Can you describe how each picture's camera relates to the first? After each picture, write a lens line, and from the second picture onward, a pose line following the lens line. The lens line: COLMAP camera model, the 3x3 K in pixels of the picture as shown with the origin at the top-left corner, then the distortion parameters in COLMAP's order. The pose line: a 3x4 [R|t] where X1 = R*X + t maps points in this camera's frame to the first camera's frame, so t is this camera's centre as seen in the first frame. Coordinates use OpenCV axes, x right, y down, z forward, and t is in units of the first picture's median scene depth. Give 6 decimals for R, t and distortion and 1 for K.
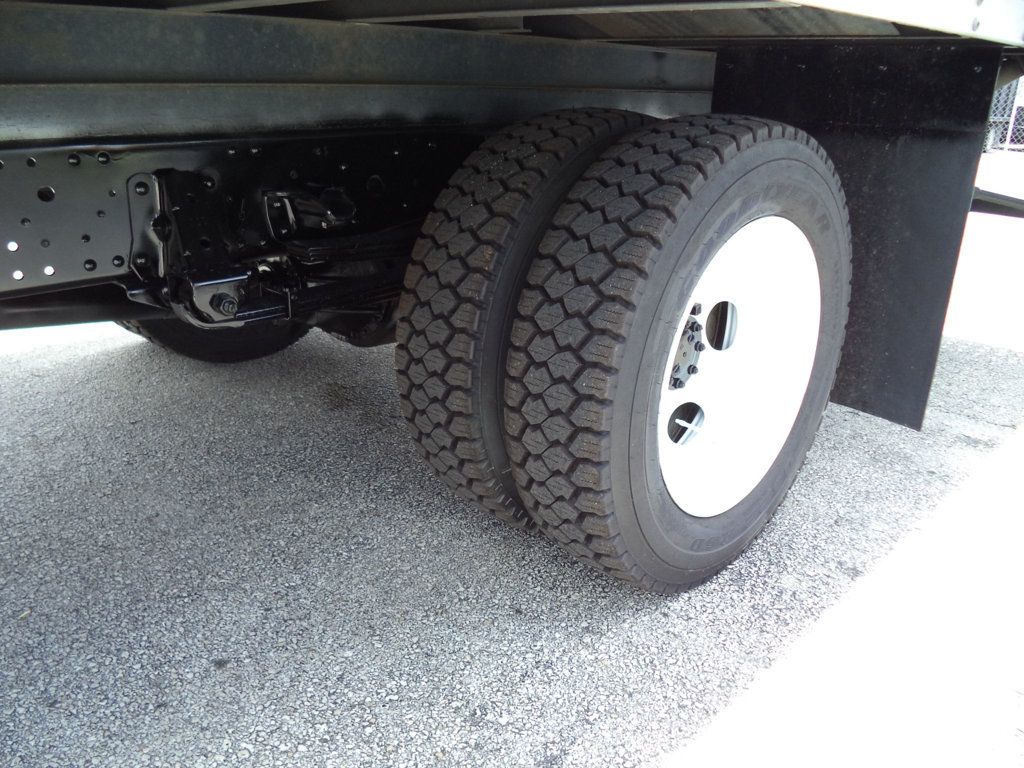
lens RADIAL K [[821.9, 0, 516.8], [0, 821.9, 373.6], [0, 0, 1]] dist [-0.004739, -0.011227]
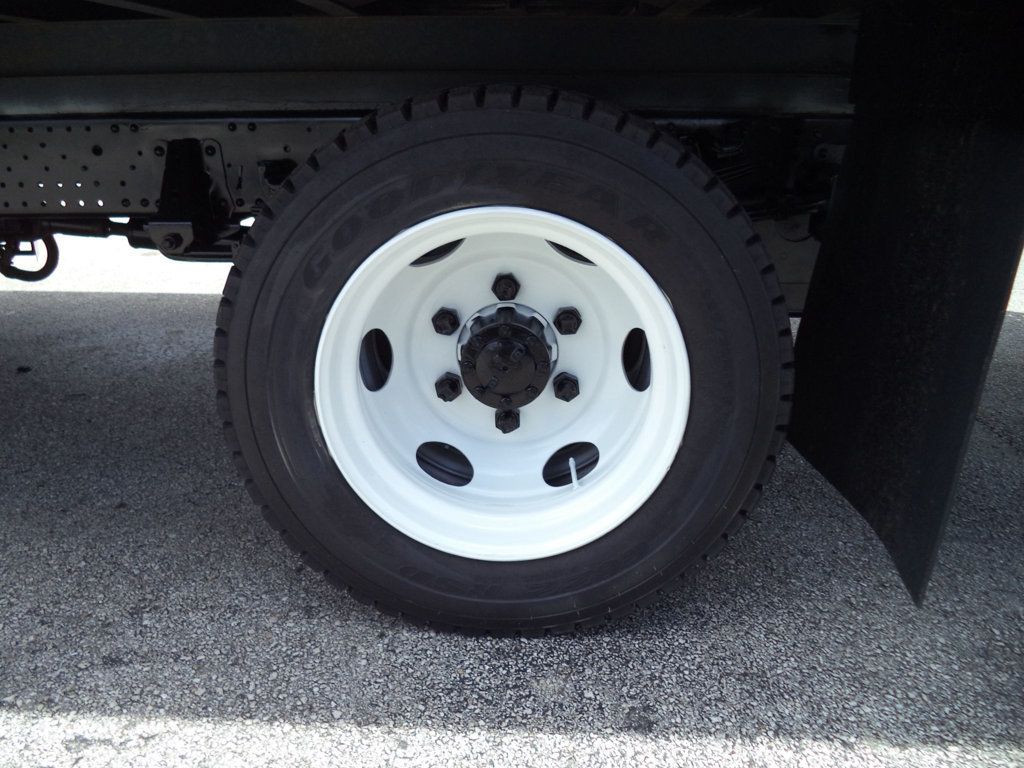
lens RADIAL K [[842.5, 0, 528.4], [0, 842.5, 370.5], [0, 0, 1]] dist [-0.006207, -0.013297]
pose [[0.663119, 0.200004, -0.721298, 1.033047], [-0.225550, 0.972242, 0.062230, -0.097402], [0.713723, 0.121423, 0.689824, 0.507103]]
